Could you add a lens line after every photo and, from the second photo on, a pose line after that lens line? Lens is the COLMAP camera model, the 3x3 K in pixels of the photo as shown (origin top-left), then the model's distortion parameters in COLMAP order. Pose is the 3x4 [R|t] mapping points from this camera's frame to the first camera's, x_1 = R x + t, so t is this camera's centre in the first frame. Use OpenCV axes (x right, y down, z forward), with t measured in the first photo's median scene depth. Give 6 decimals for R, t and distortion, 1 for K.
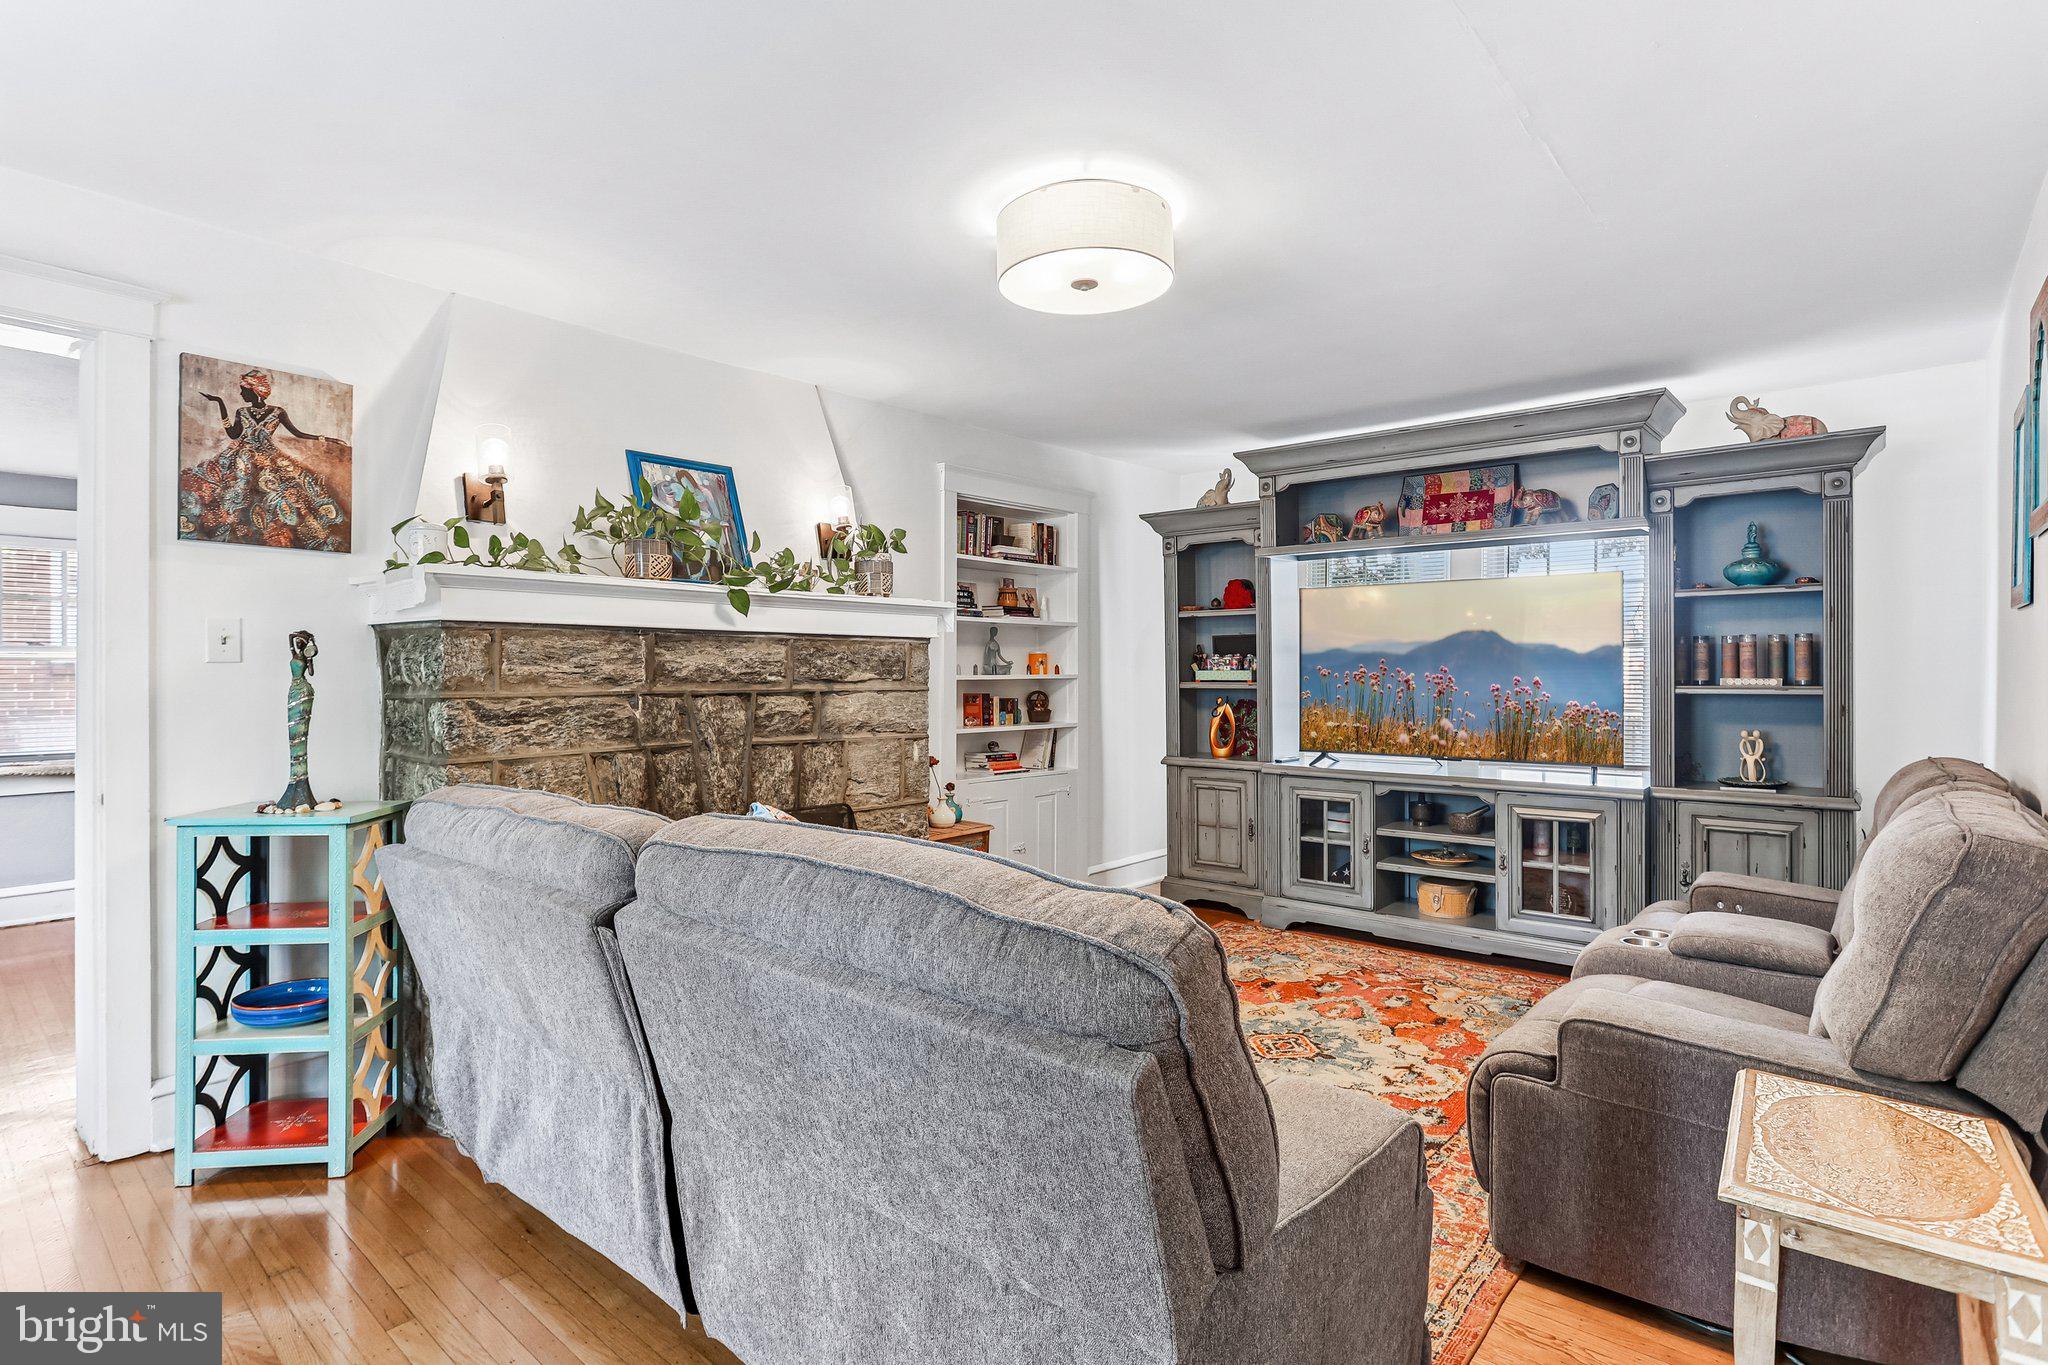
lens RADIAL K [[1018.7, 0, 1036.1], [0, 1018.7, 683.4], [0, 0, 1]] dist [-0.032930, 0.016798]
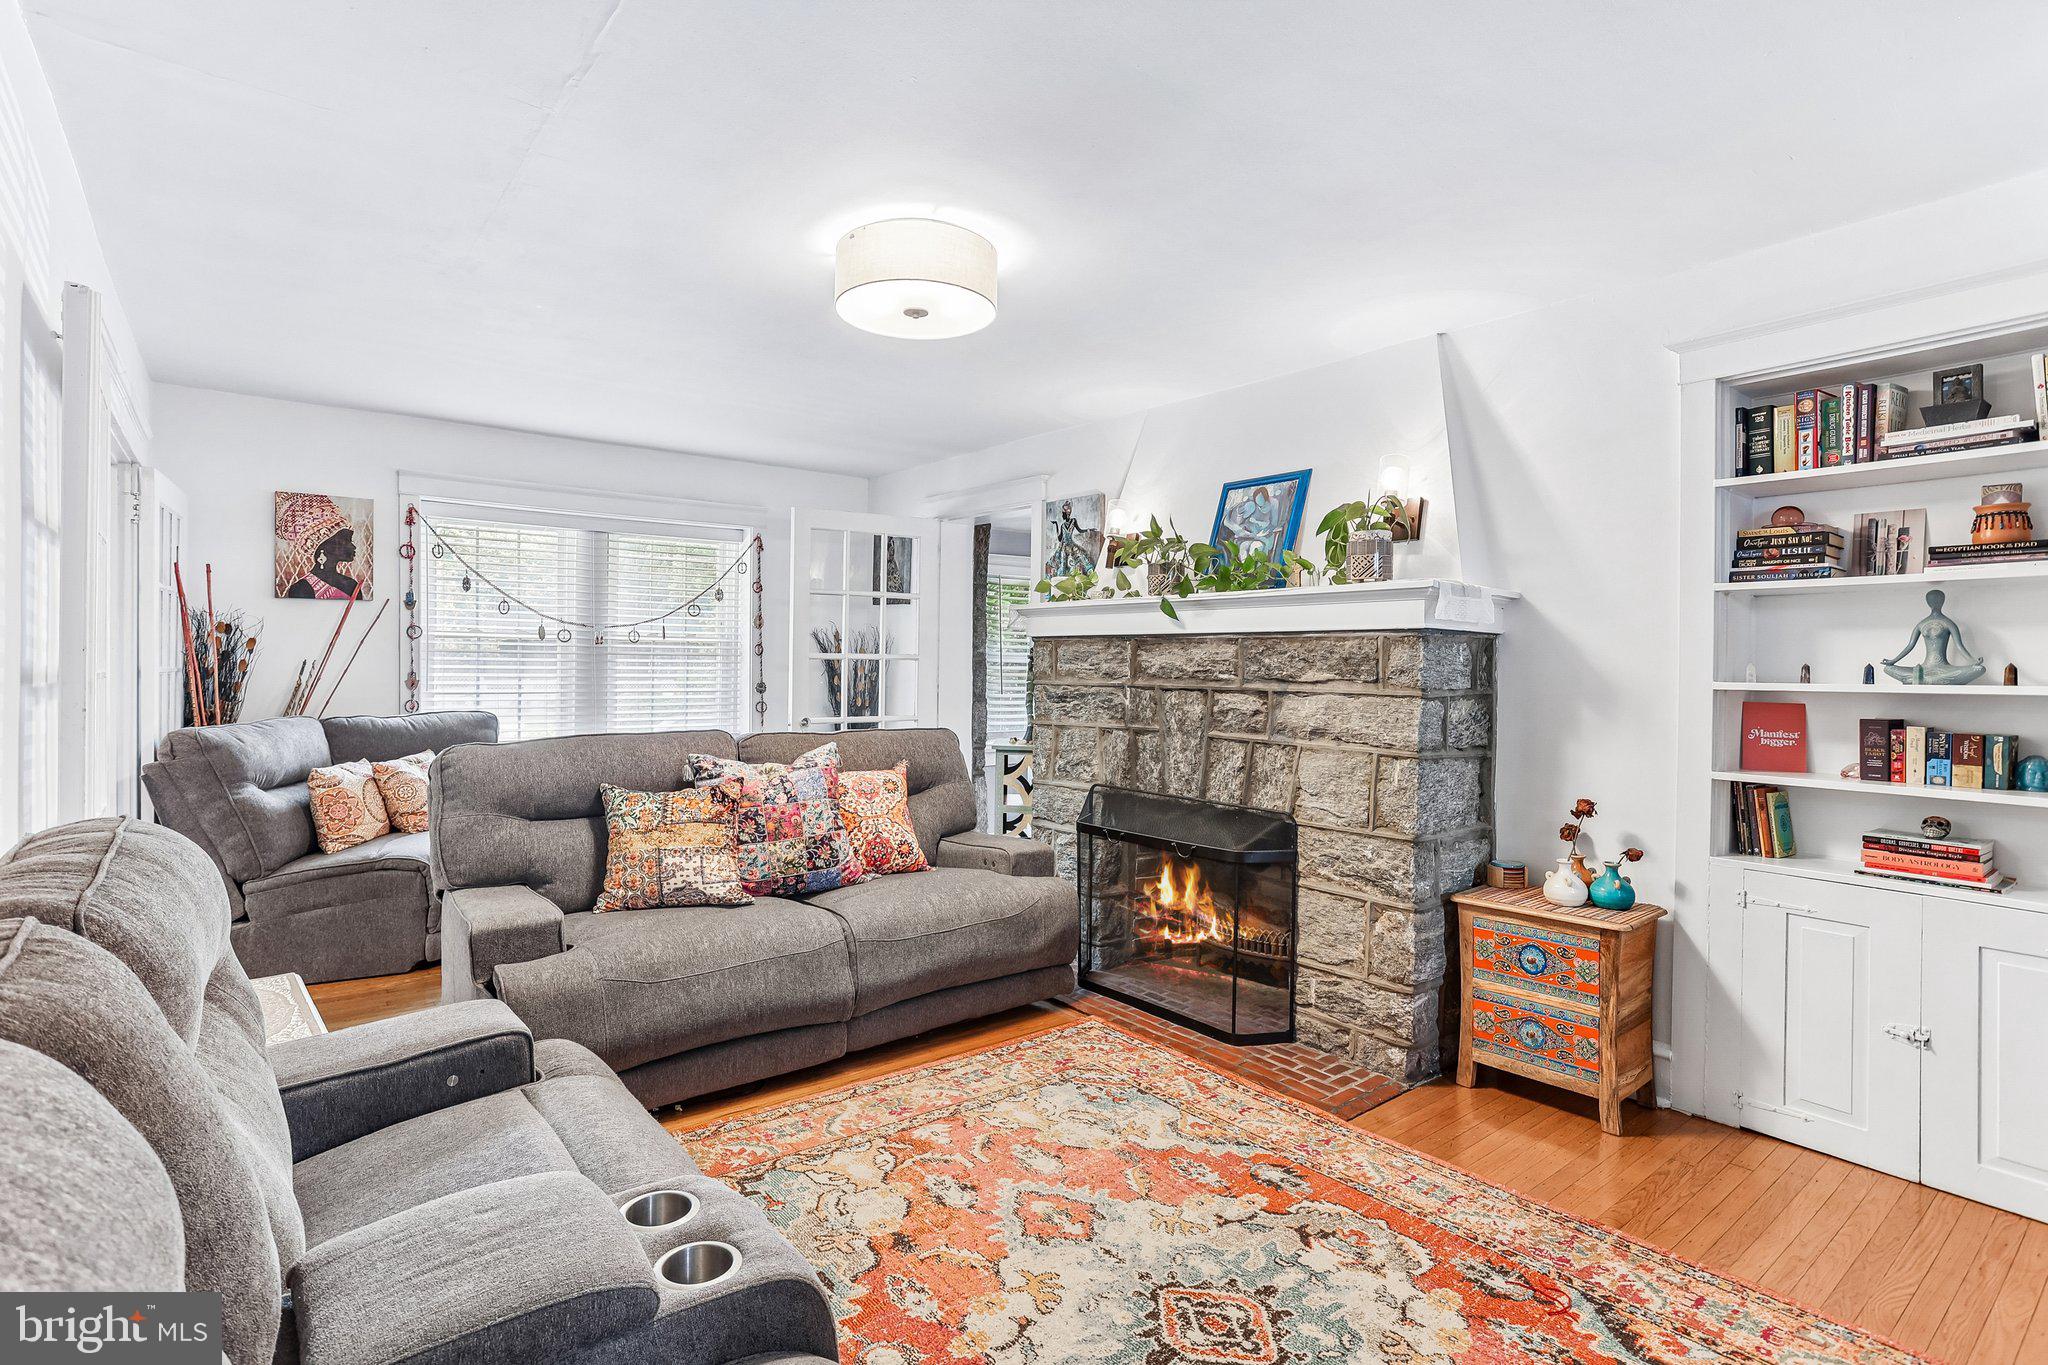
lens RADIAL K [[1018.7, 0, 976.7], [0, 1018.7, 659.8], [0, 0, 1]] dist [-0.032930, 0.016798]
pose [[-0.211871, -0.006602, -0.977275, 0.836651], [-0.021013, 0.999777, -0.002198, -0.014704], [0.977072, 0.020070, -0.211963, 0.986141]]
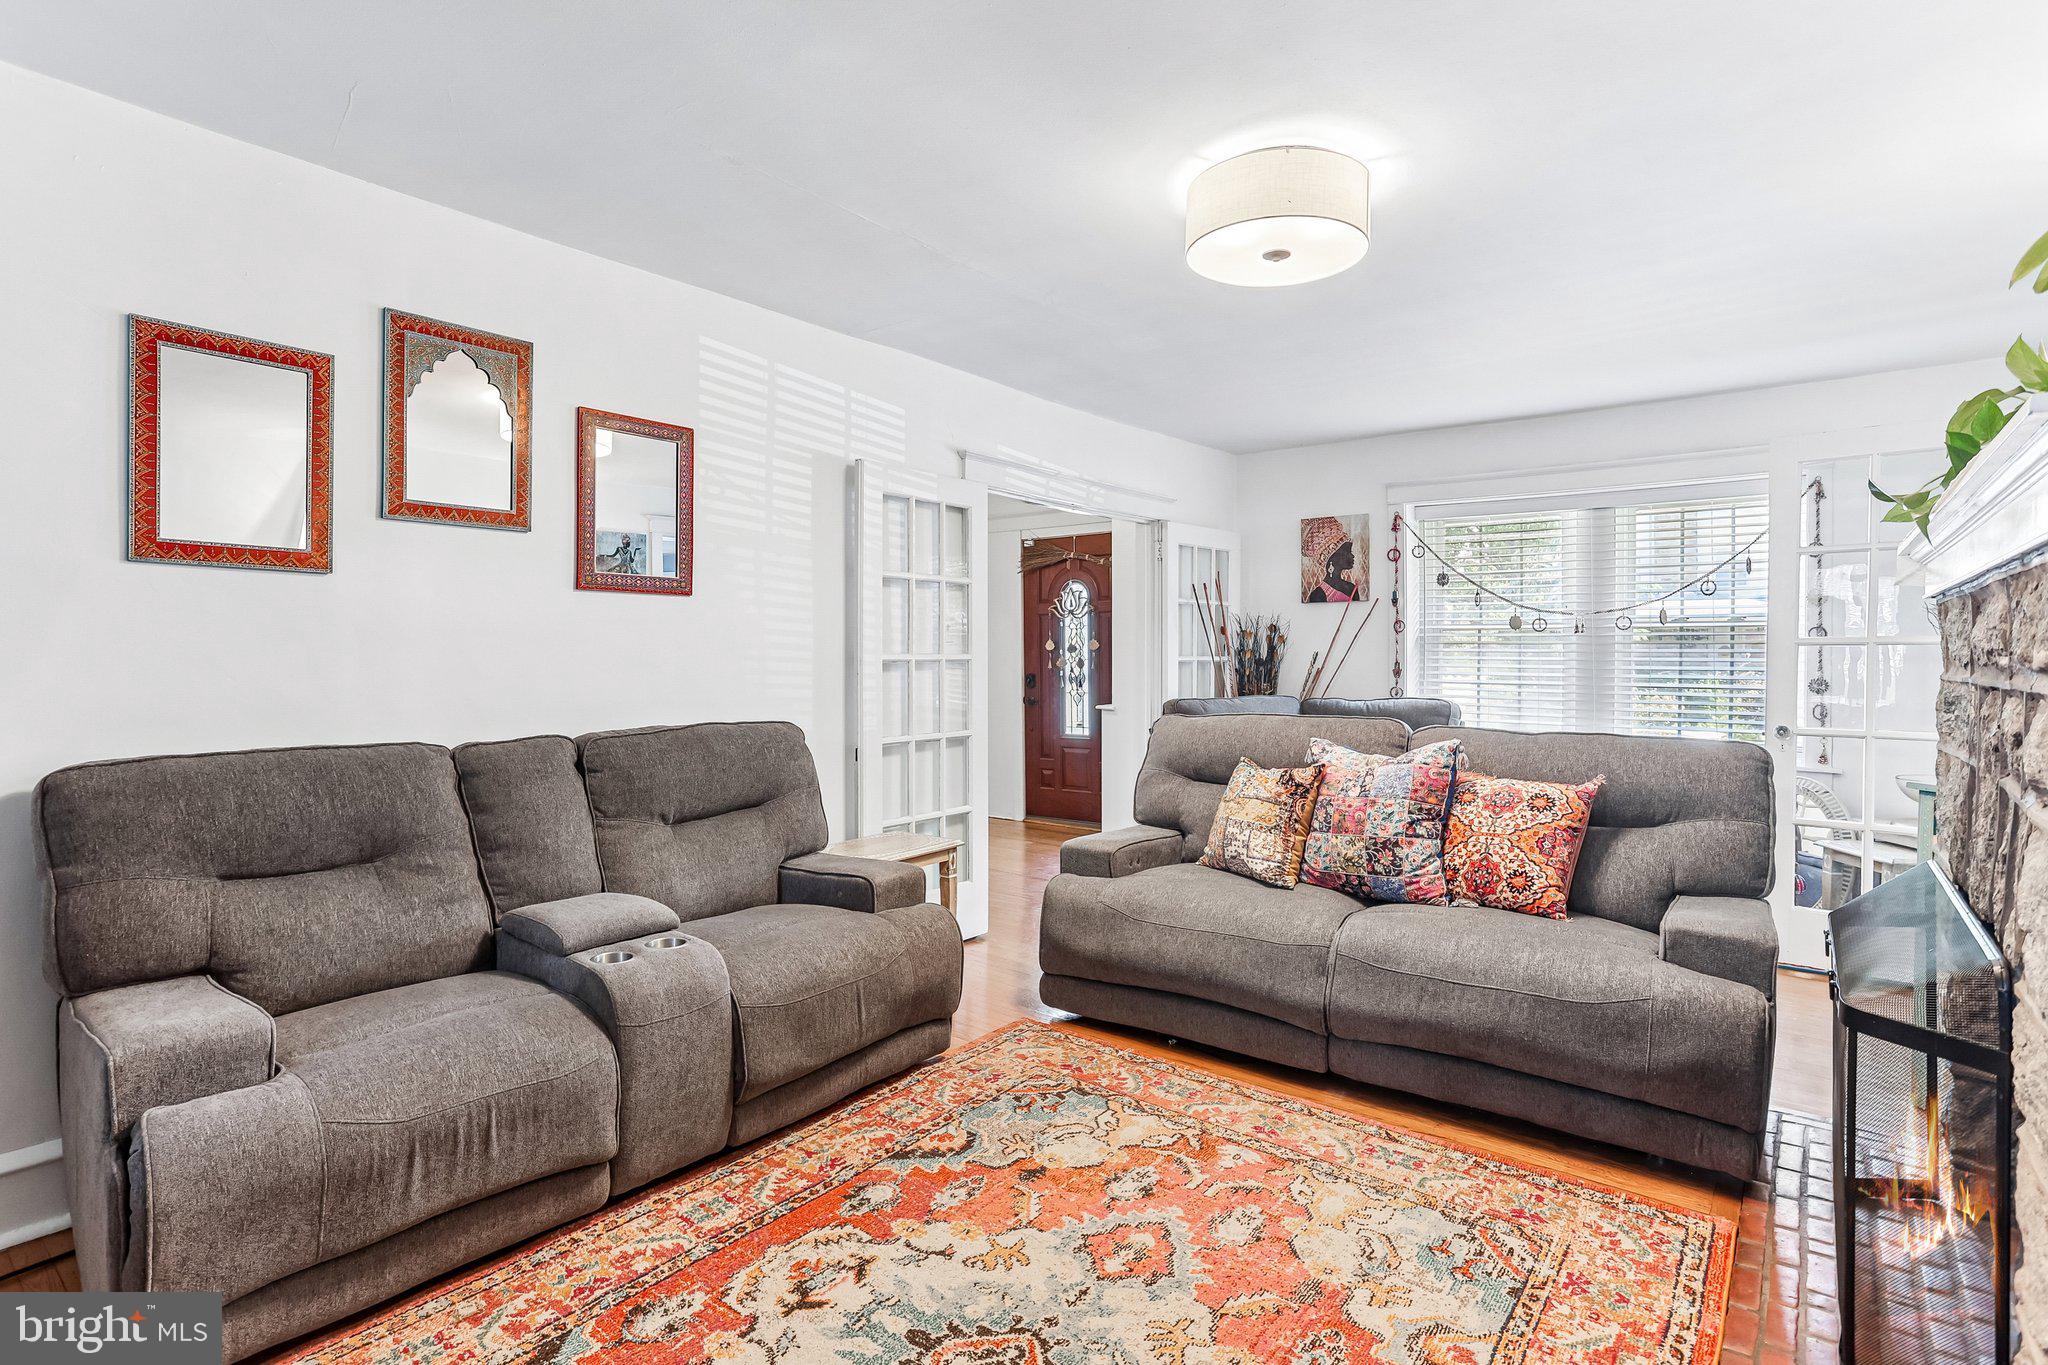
lens RADIAL K [[1018.7, 0, 1011.7], [0, 1018.7, 665.4], [0, 0, 1]] dist [-0.032930, 0.016798]
pose [[-0.999842, -0.004880, -0.017088, 0.242241], [-0.005266, 0.999731, 0.022600, -0.011768], [0.016973, 0.022687, -0.999599, 1.504956]]
